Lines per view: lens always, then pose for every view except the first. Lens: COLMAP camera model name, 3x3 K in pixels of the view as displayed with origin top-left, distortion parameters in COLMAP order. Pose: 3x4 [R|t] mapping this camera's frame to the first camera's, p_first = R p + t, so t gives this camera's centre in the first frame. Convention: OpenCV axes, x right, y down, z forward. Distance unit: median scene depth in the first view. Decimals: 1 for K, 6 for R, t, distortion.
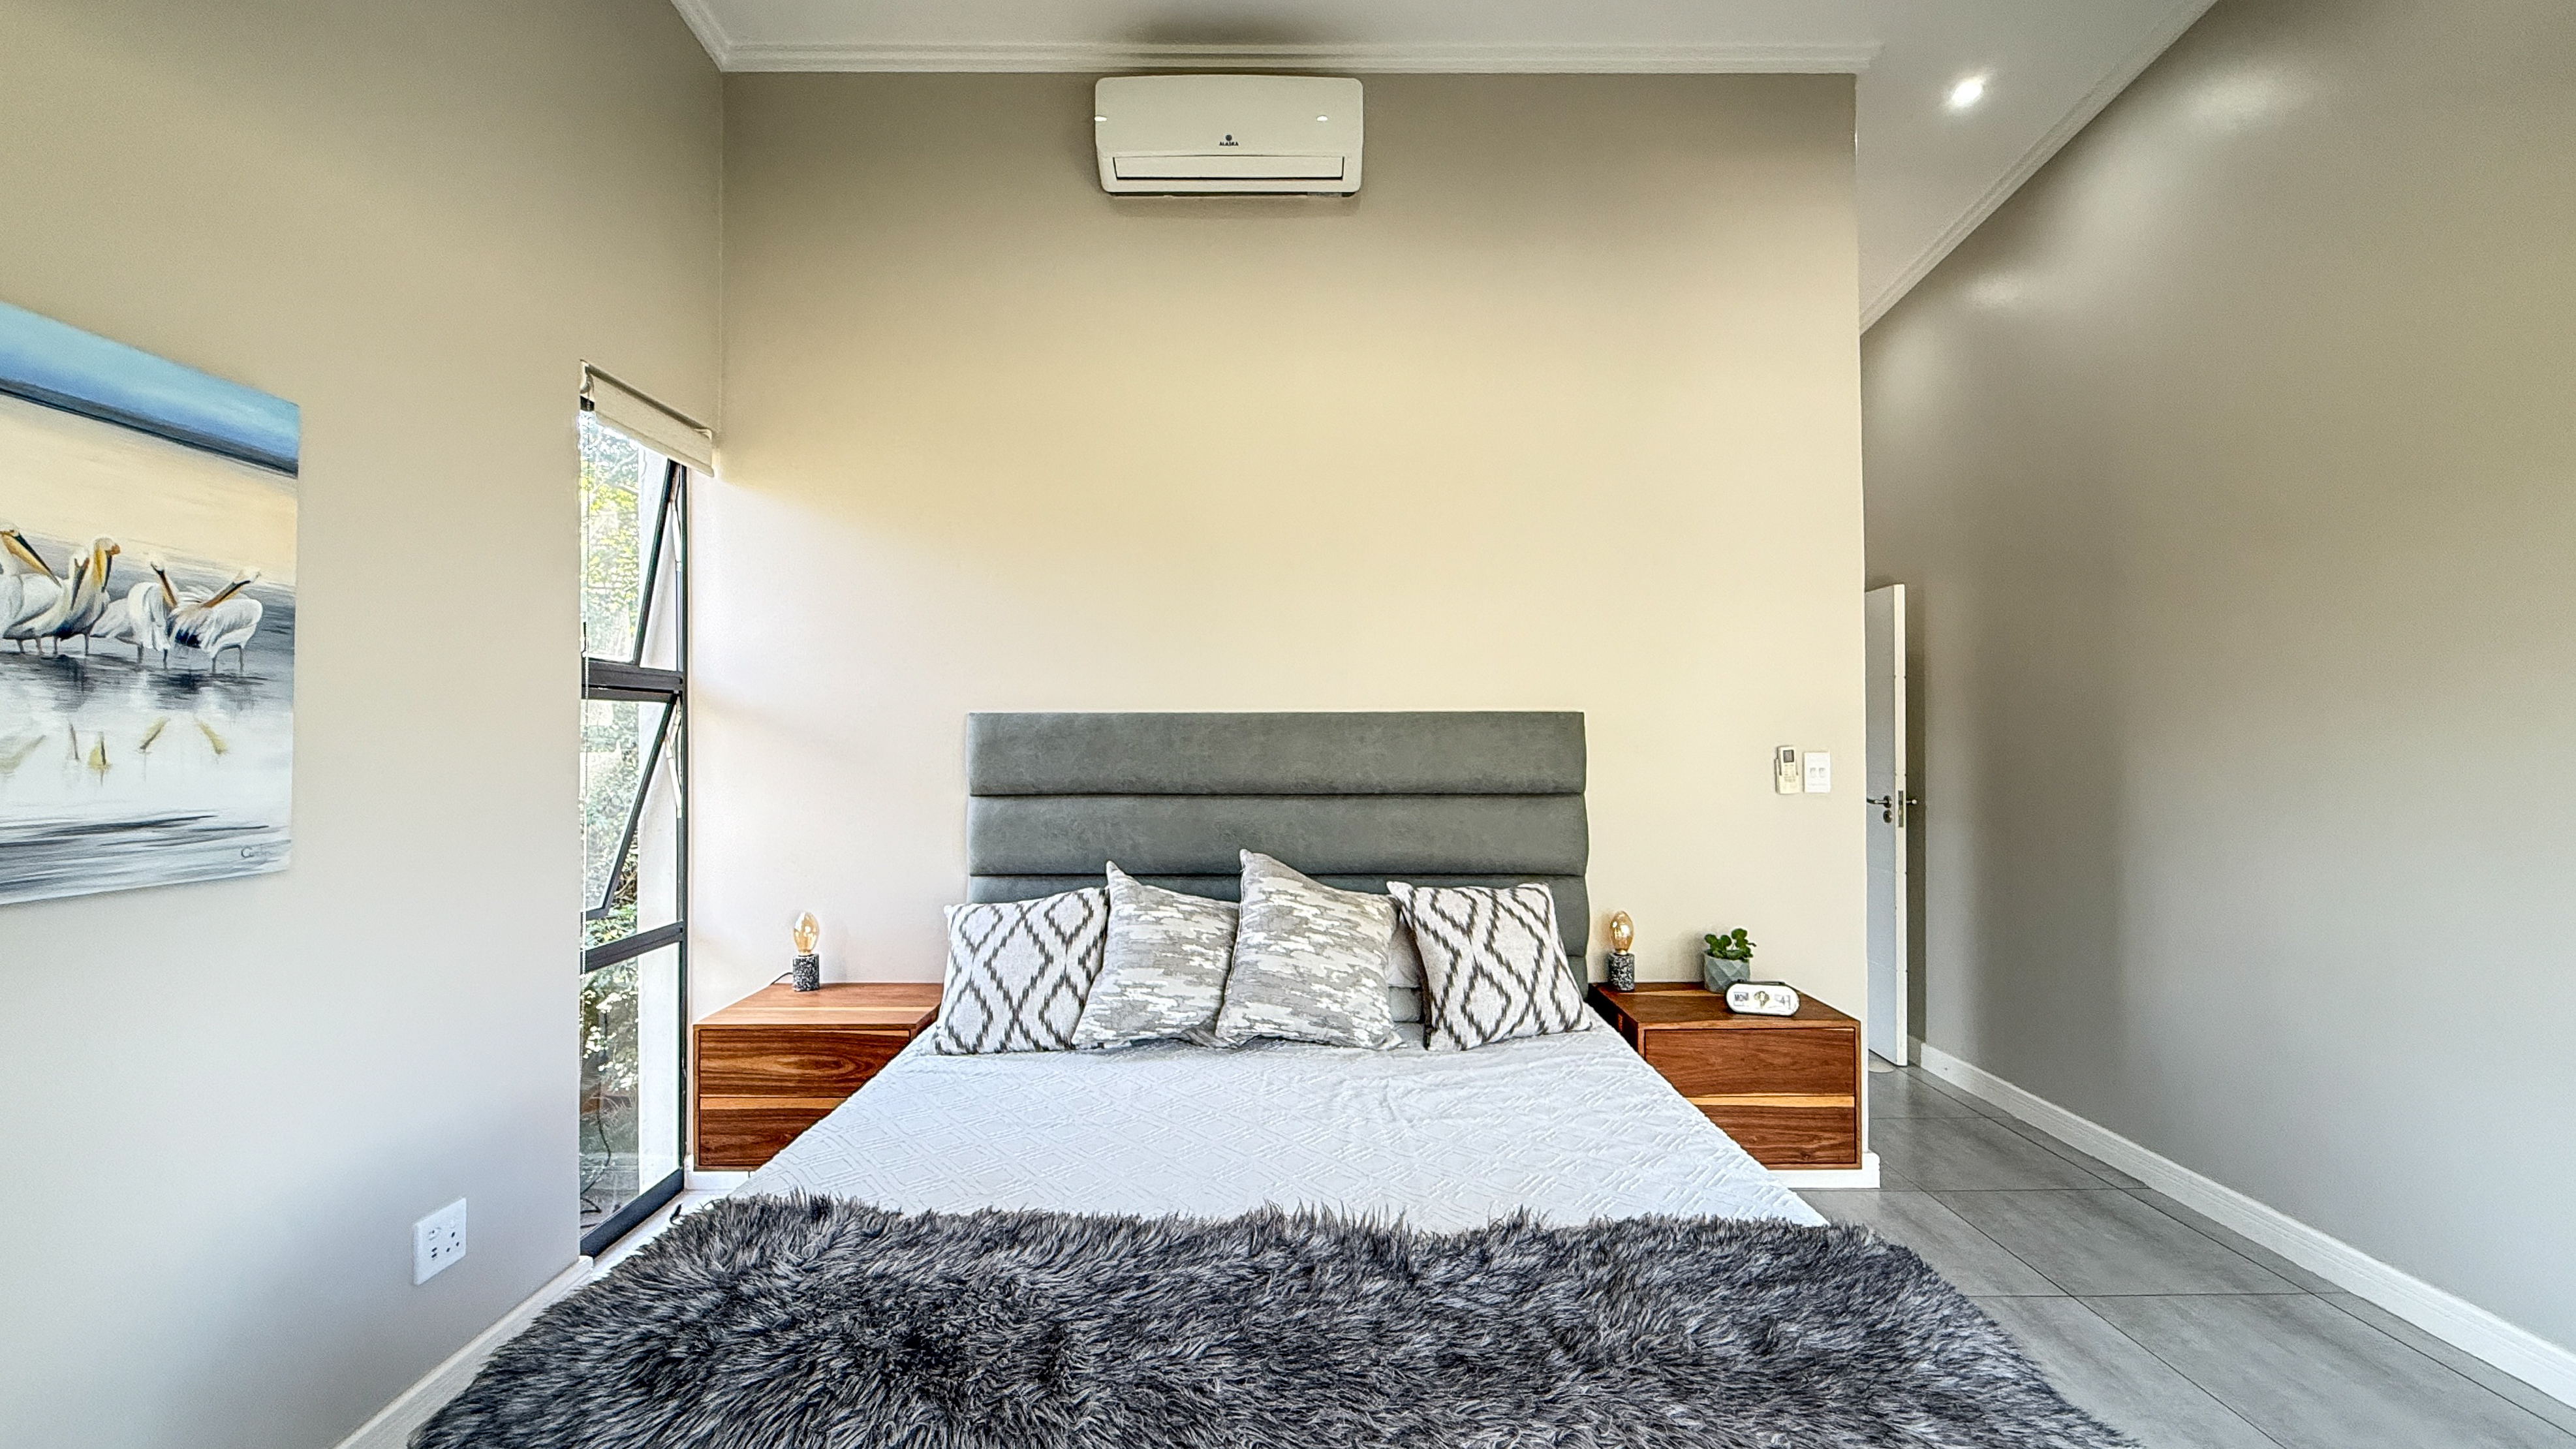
lens RADIAL K [[1045.4, 0, 1285.2], [0, 1045.4, 725.7], [0, 0, 1]] dist [0.000407, -0.000026]
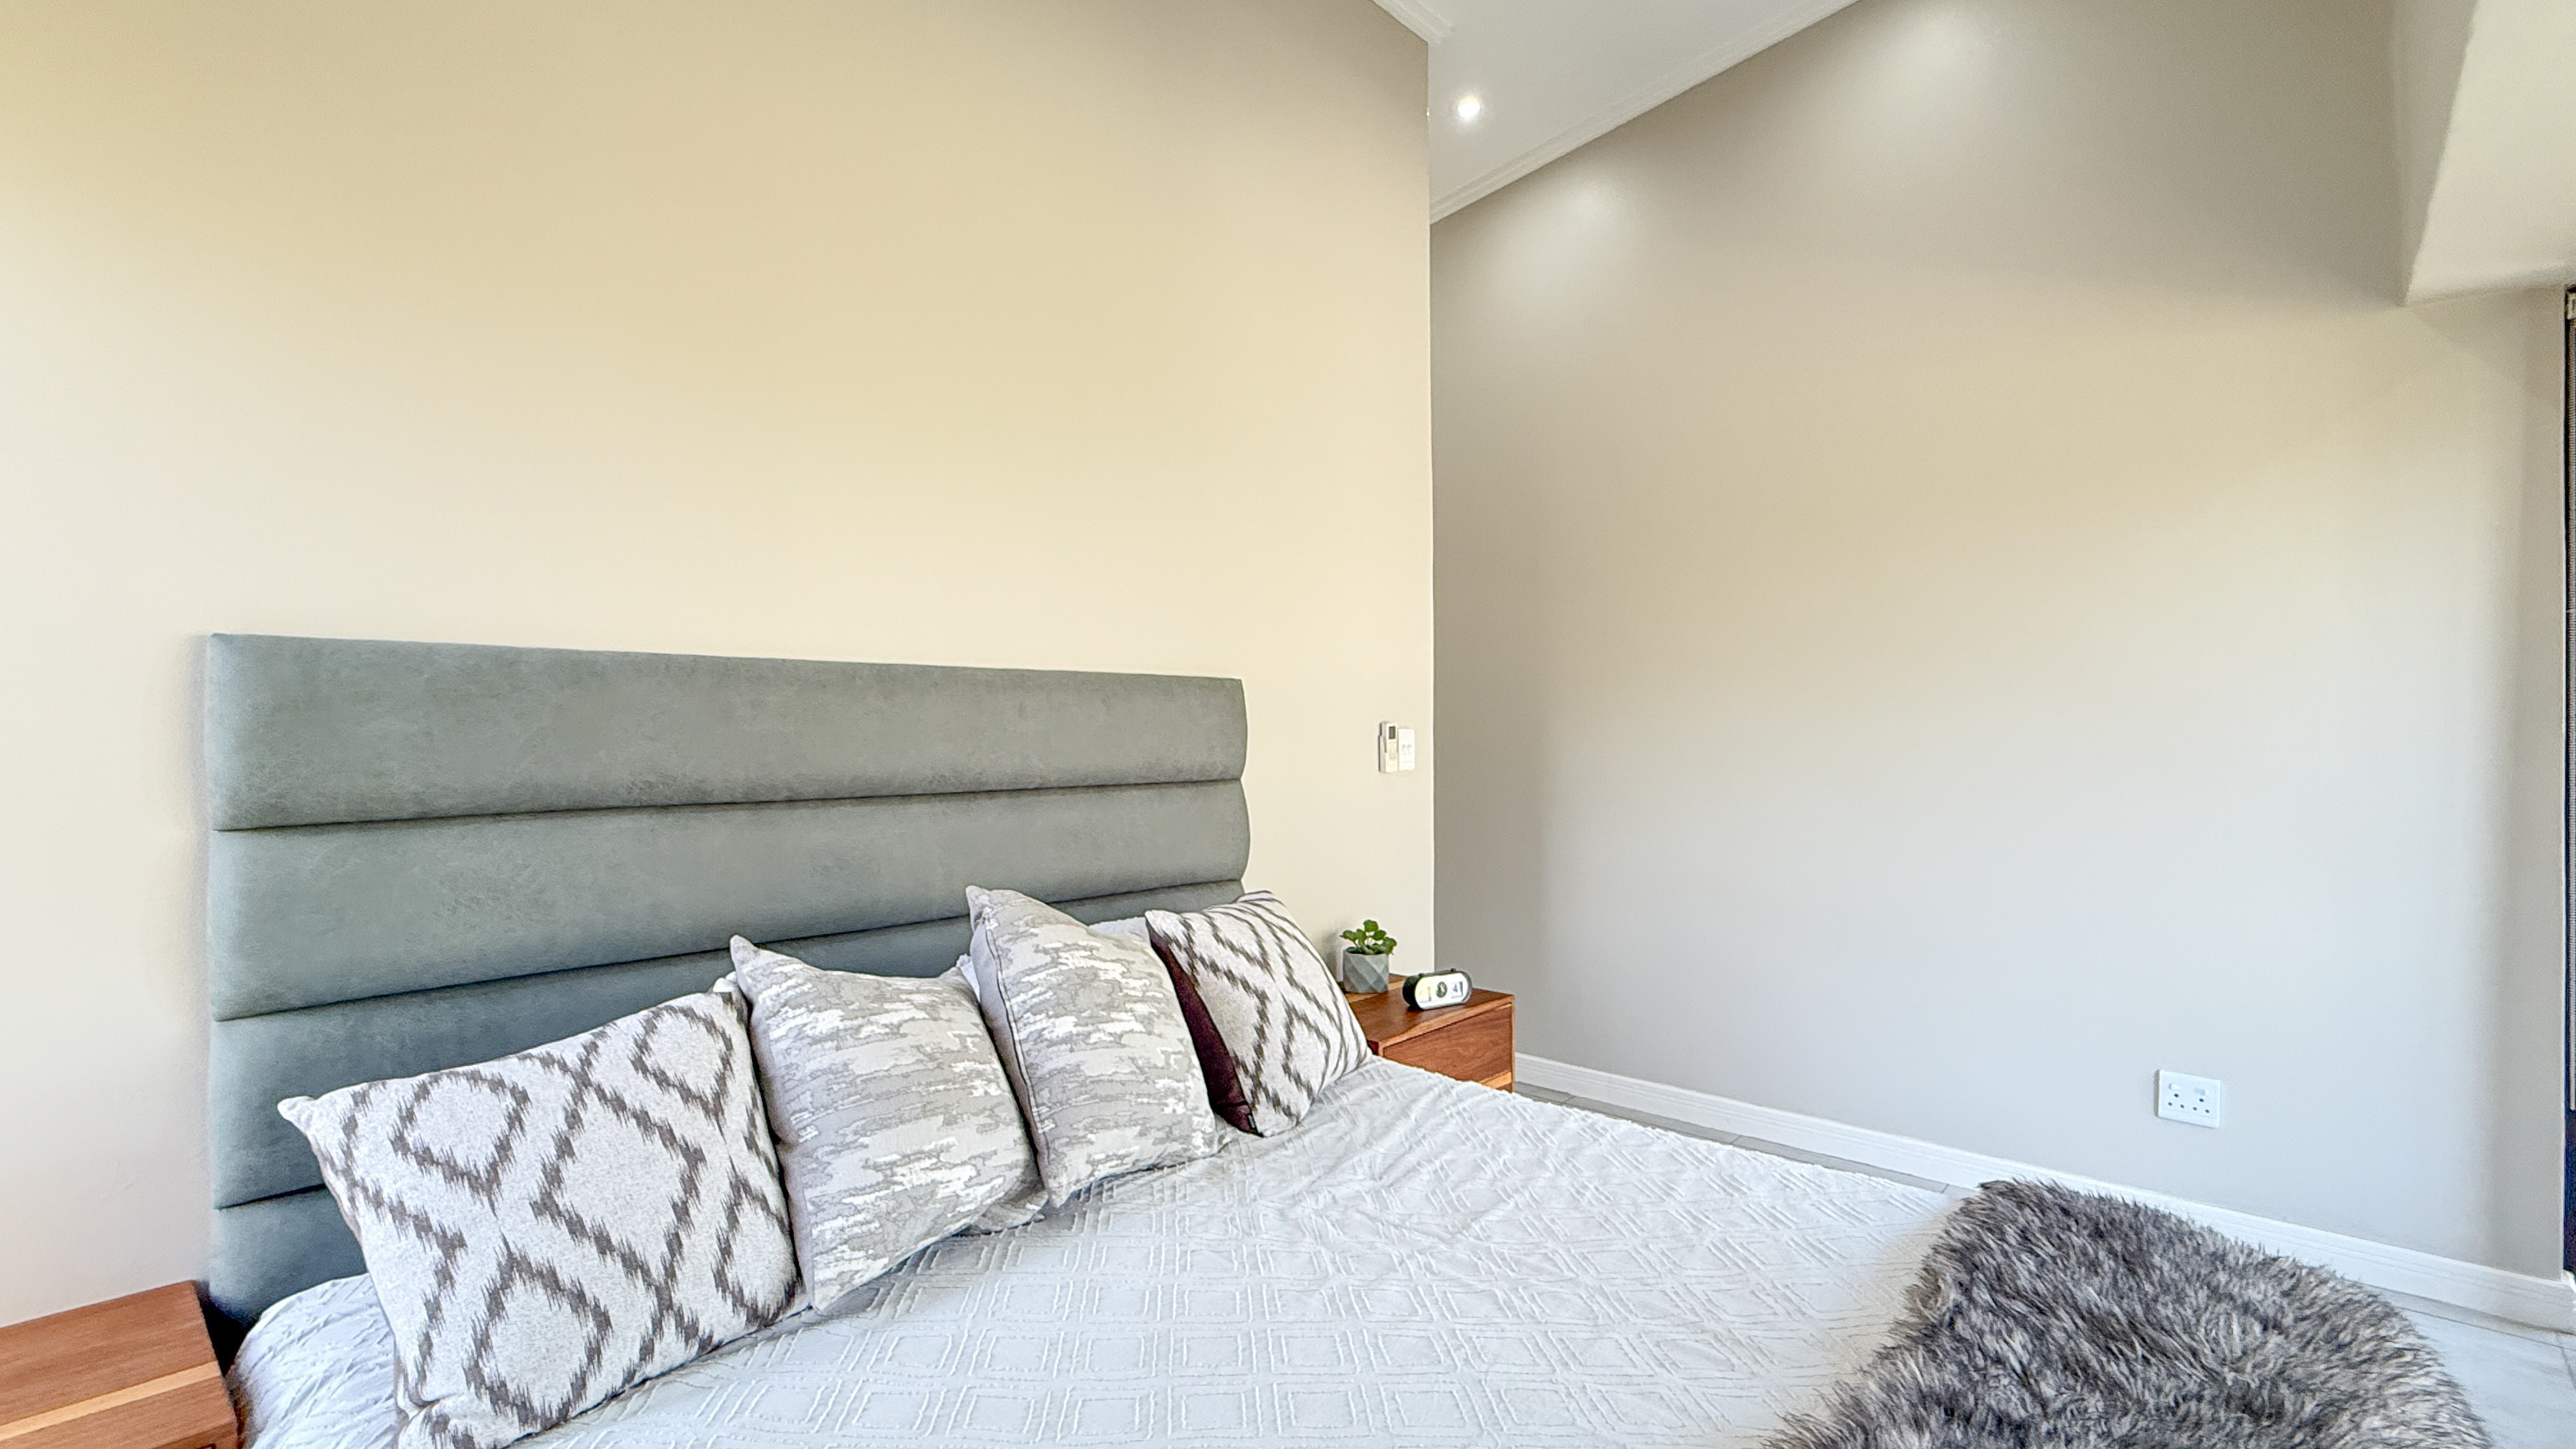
lens RADIAL K [[1142.0, 0, 1290.3], [0, 1142.0, 726.9], [0, 0, 1]] dist [-0.002629, 0.000079]
pose [[0.676045, 0.000397, 0.736861, -0.425974], [-0.004398, 0.999984, 0.003495, 0.025749], [-0.736848, -0.005603, 0.676036, 0.453706]]
